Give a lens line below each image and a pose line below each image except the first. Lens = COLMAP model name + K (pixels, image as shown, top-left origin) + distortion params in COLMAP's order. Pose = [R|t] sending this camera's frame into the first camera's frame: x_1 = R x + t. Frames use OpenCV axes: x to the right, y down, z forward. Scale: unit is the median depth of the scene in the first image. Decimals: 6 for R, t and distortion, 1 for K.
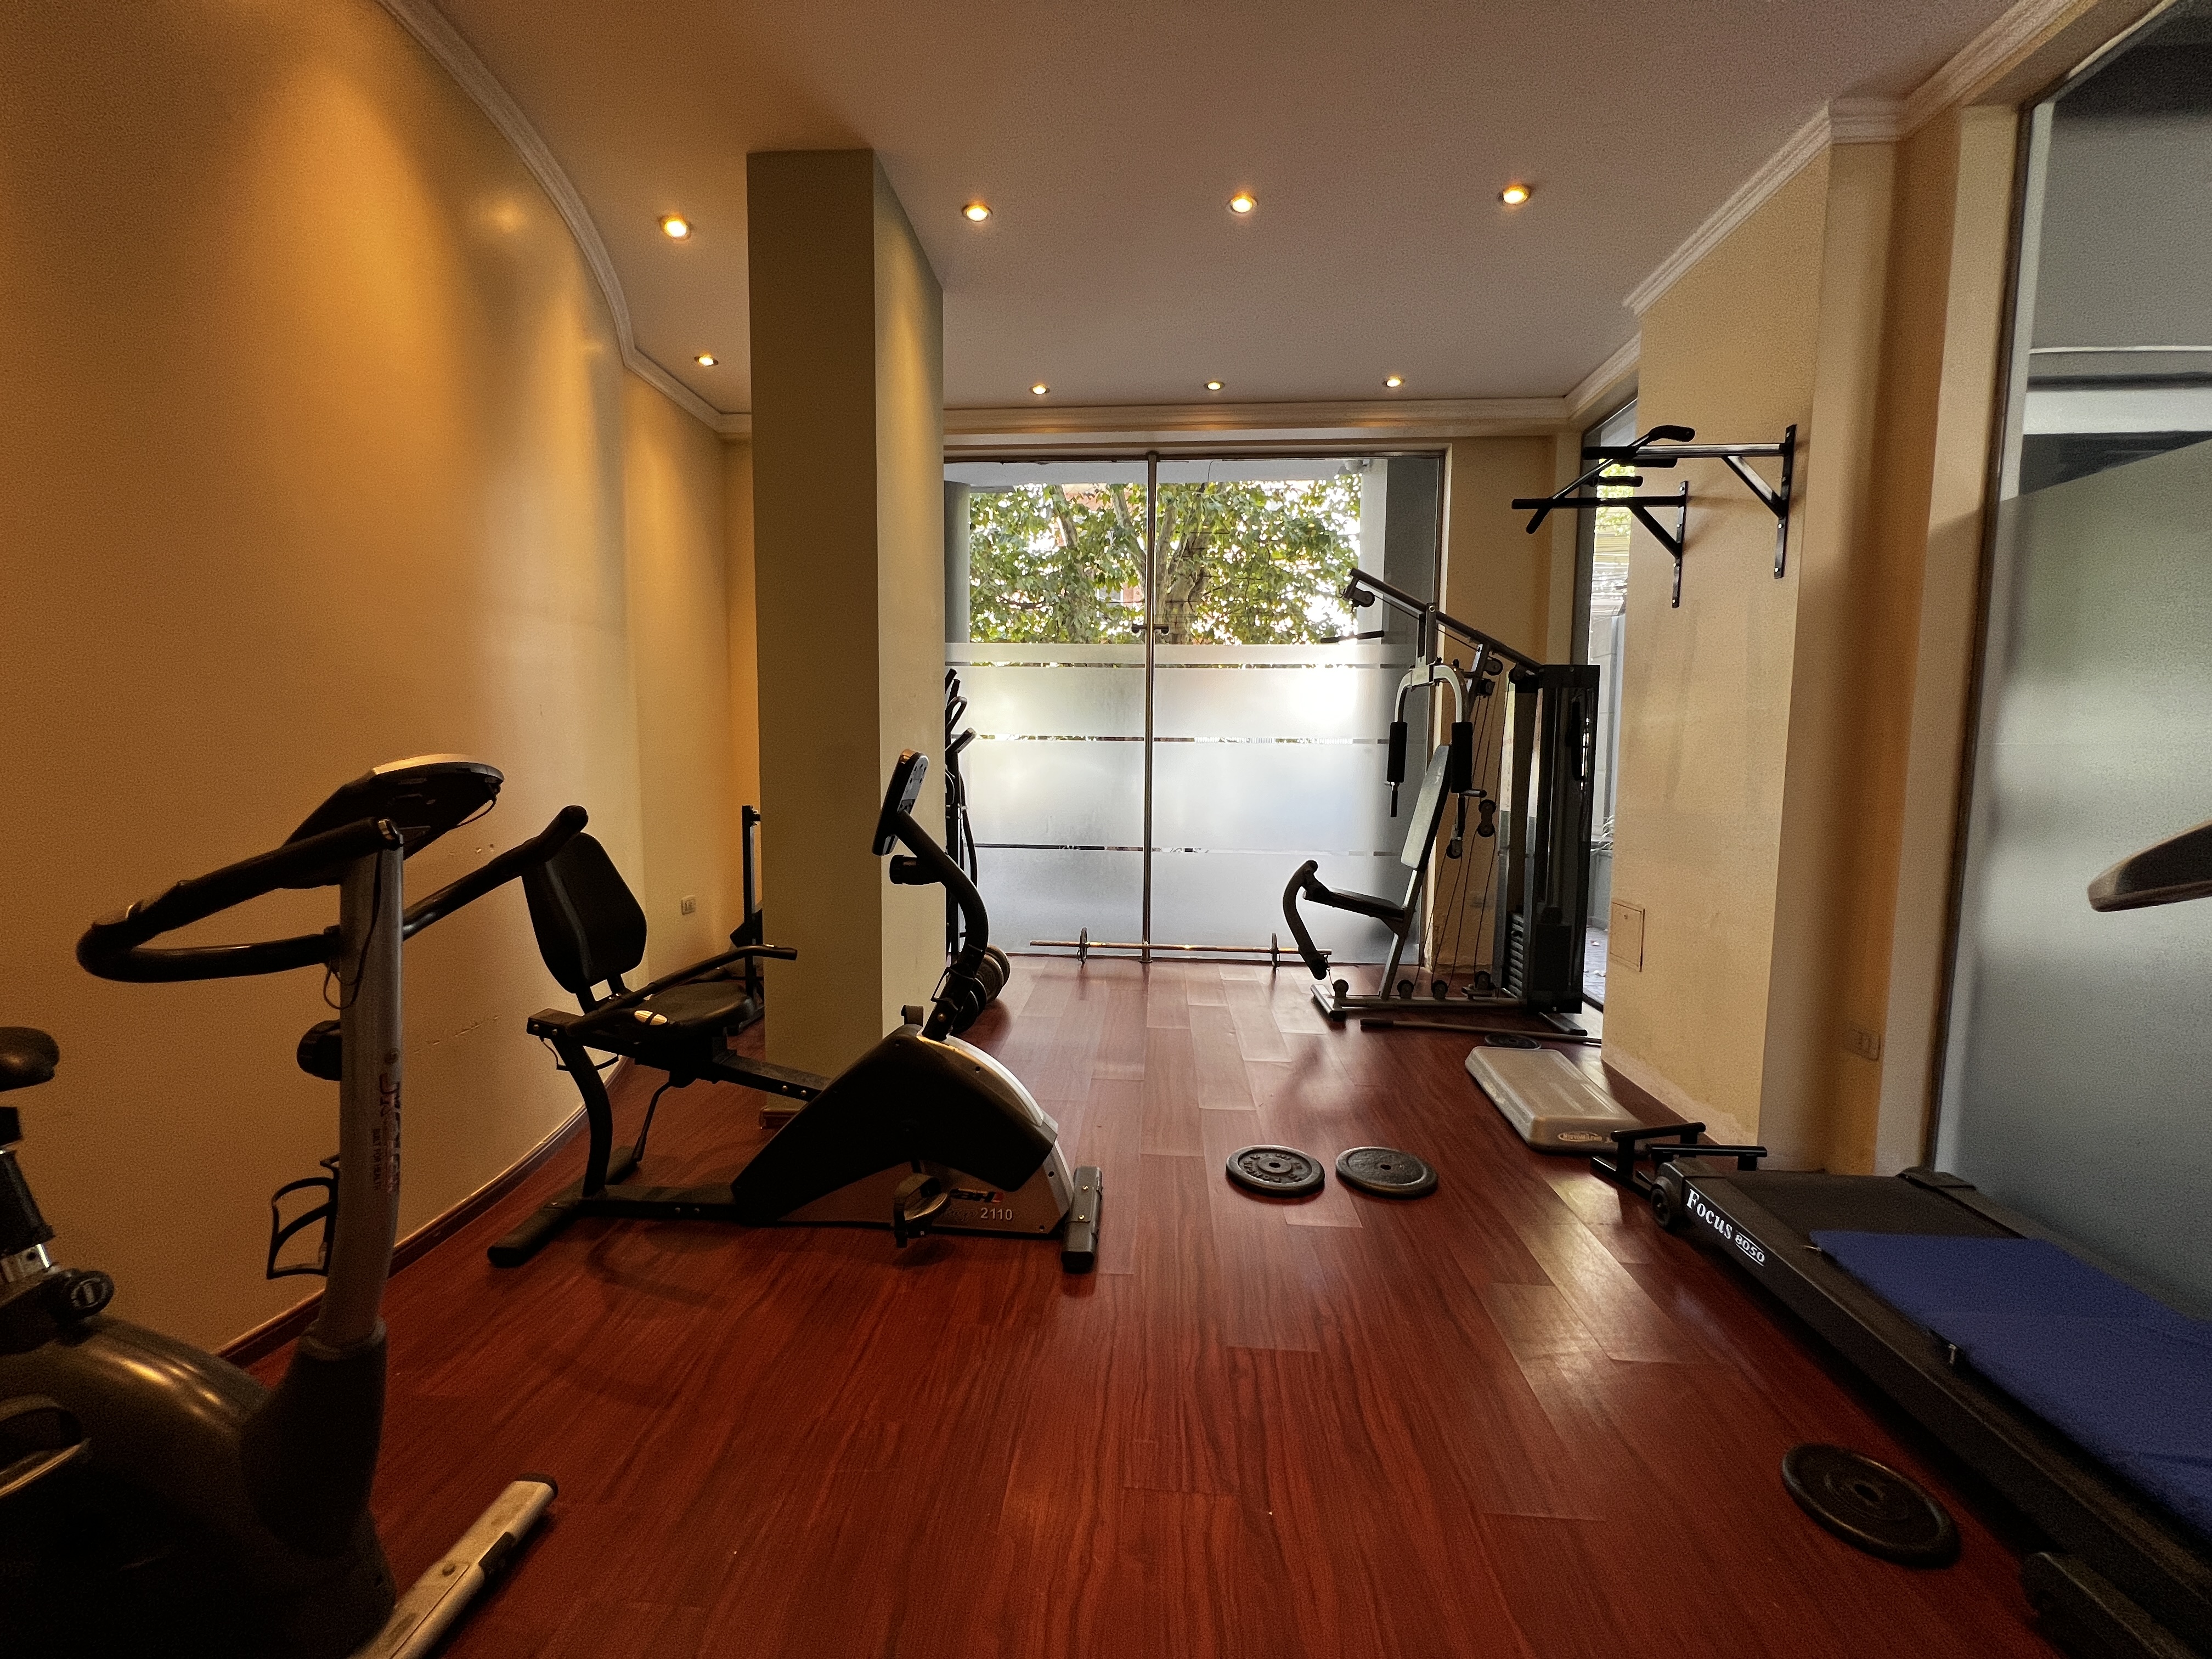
lens RADIAL K [[888.9, 0, 1100.1], [0, 888.9, 822.7], [0, 0, 1]] dist [0.001336, -0.000092]
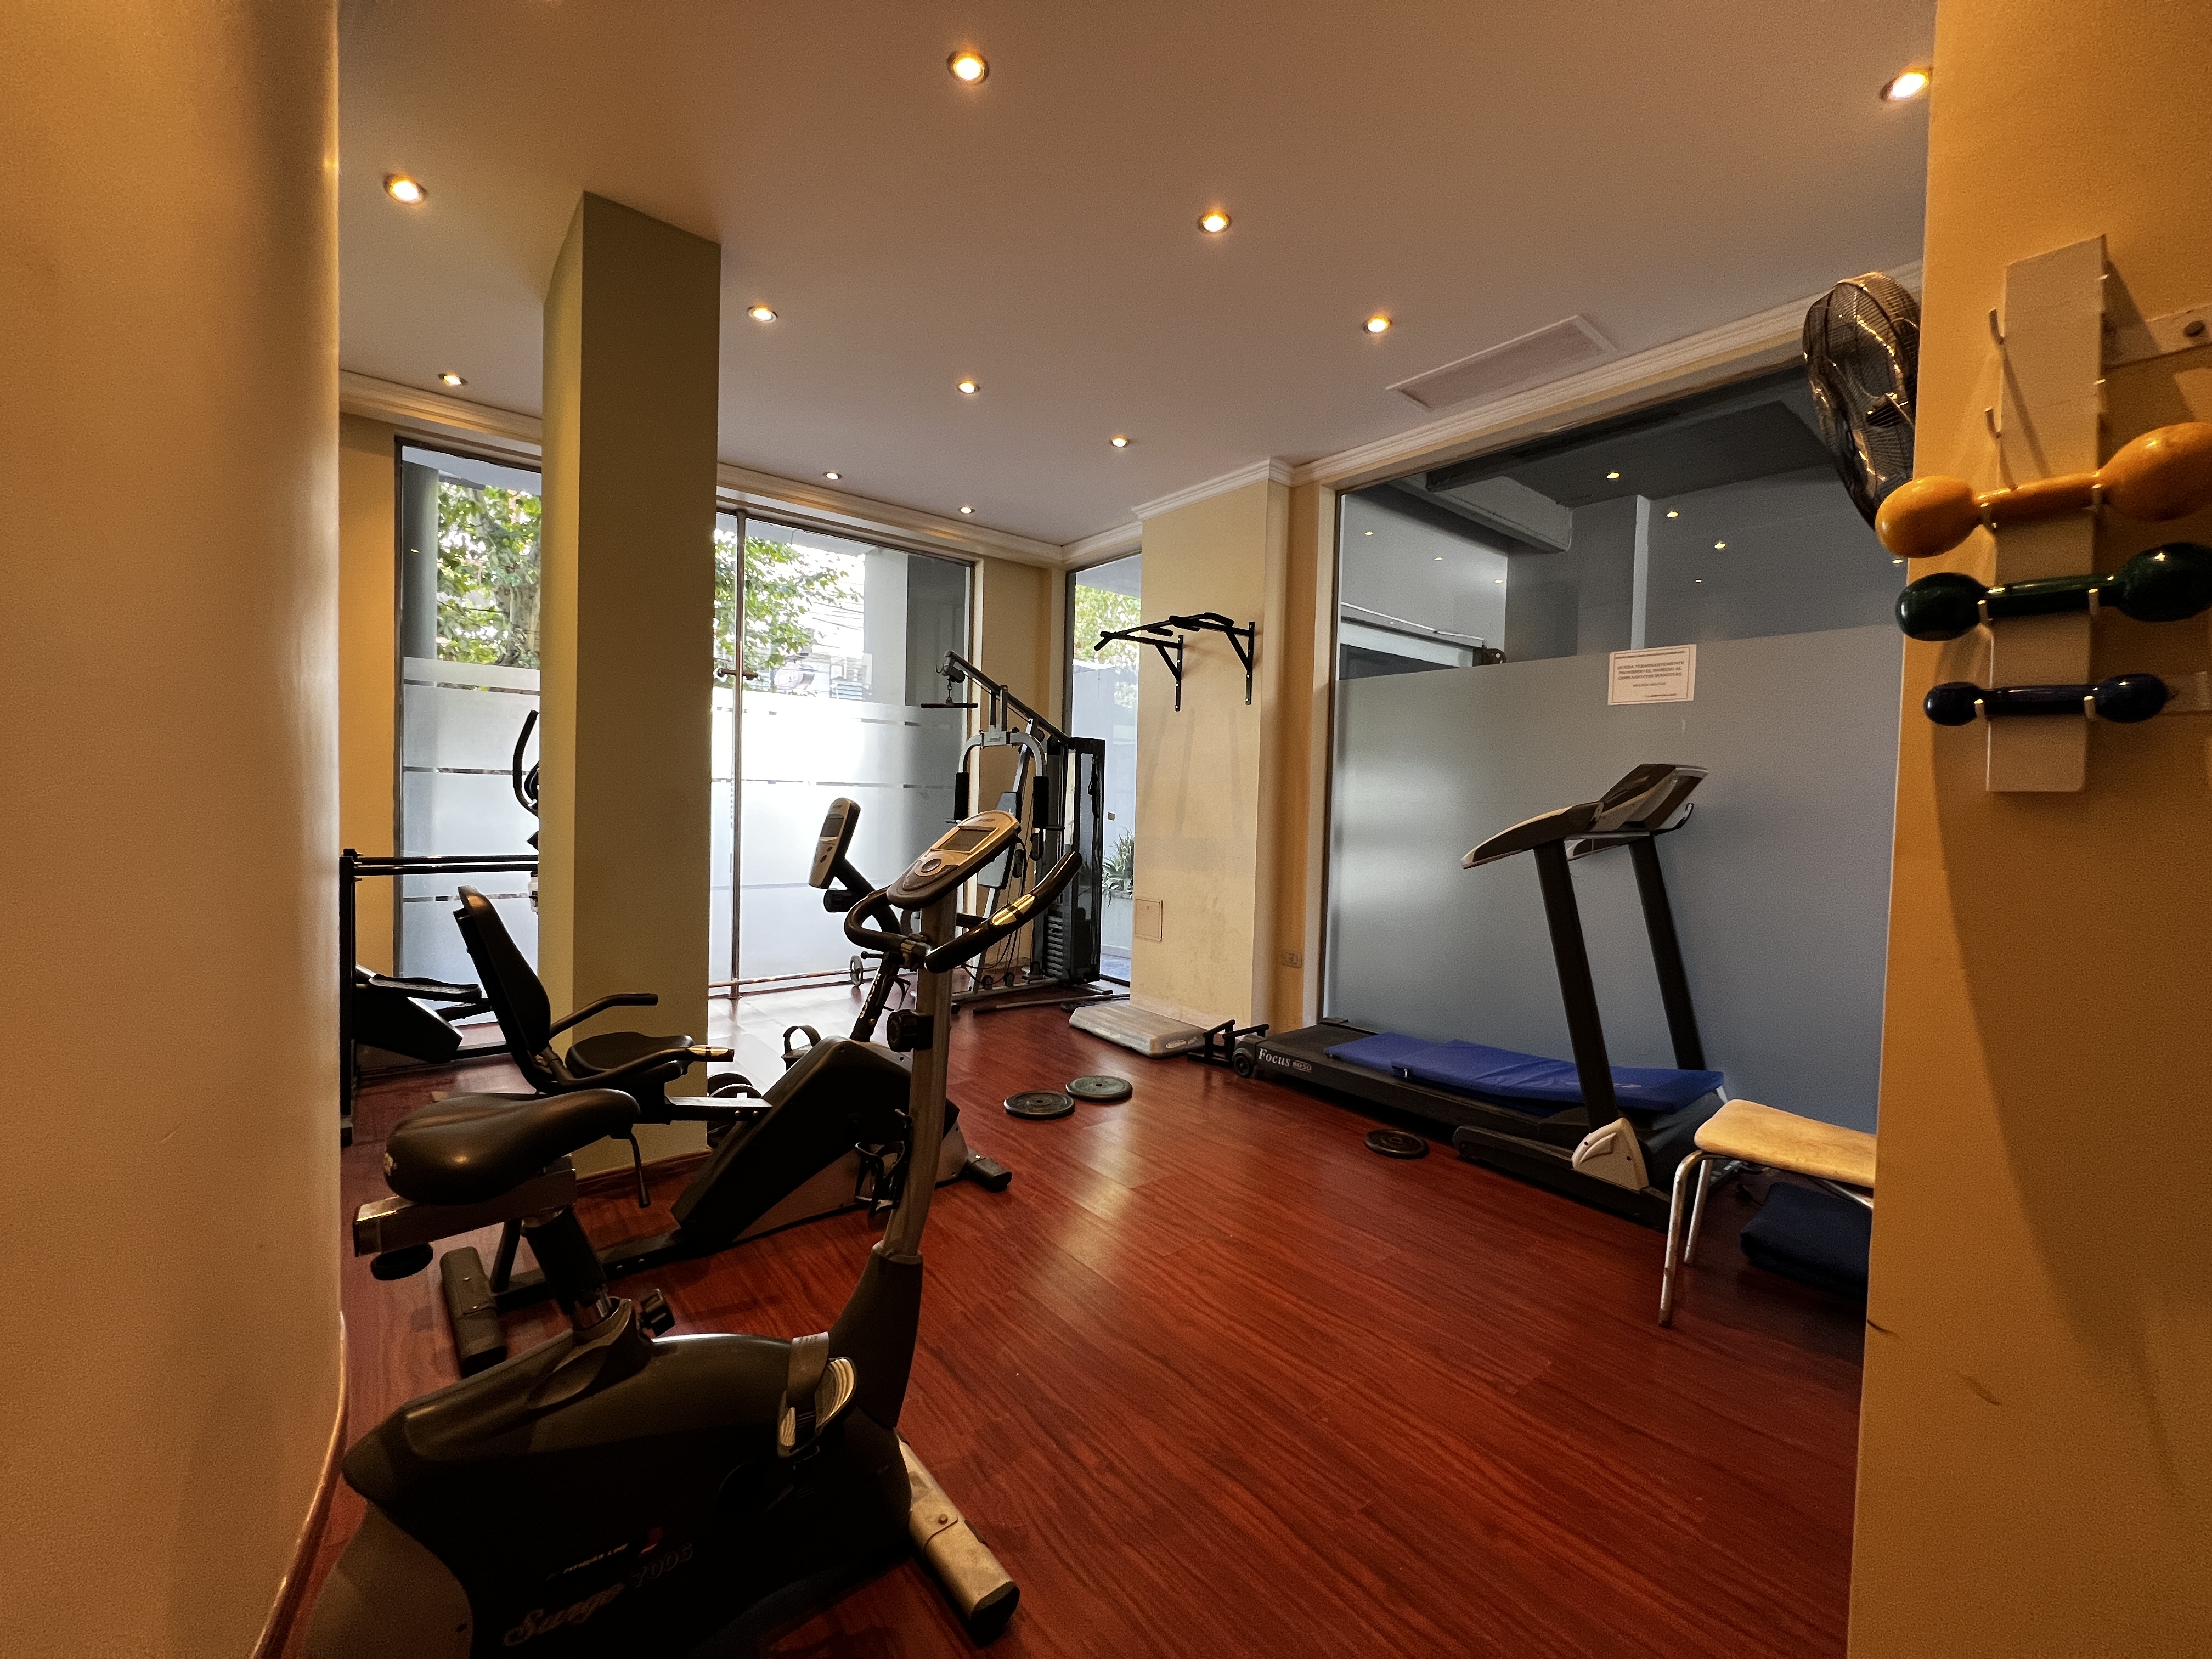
lens RADIAL K [[888.9, 0, 1100.1], [0, 888.9, 822.7], [0, 0, 1]] dist [0.001336, -0.000092]
pose [[0.729704, -0.012150, 0.683655, -0.574261], [0.039128, 0.998946, -0.024009, -0.006825], [-0.682643, 0.044270, 0.729410, -0.071396]]
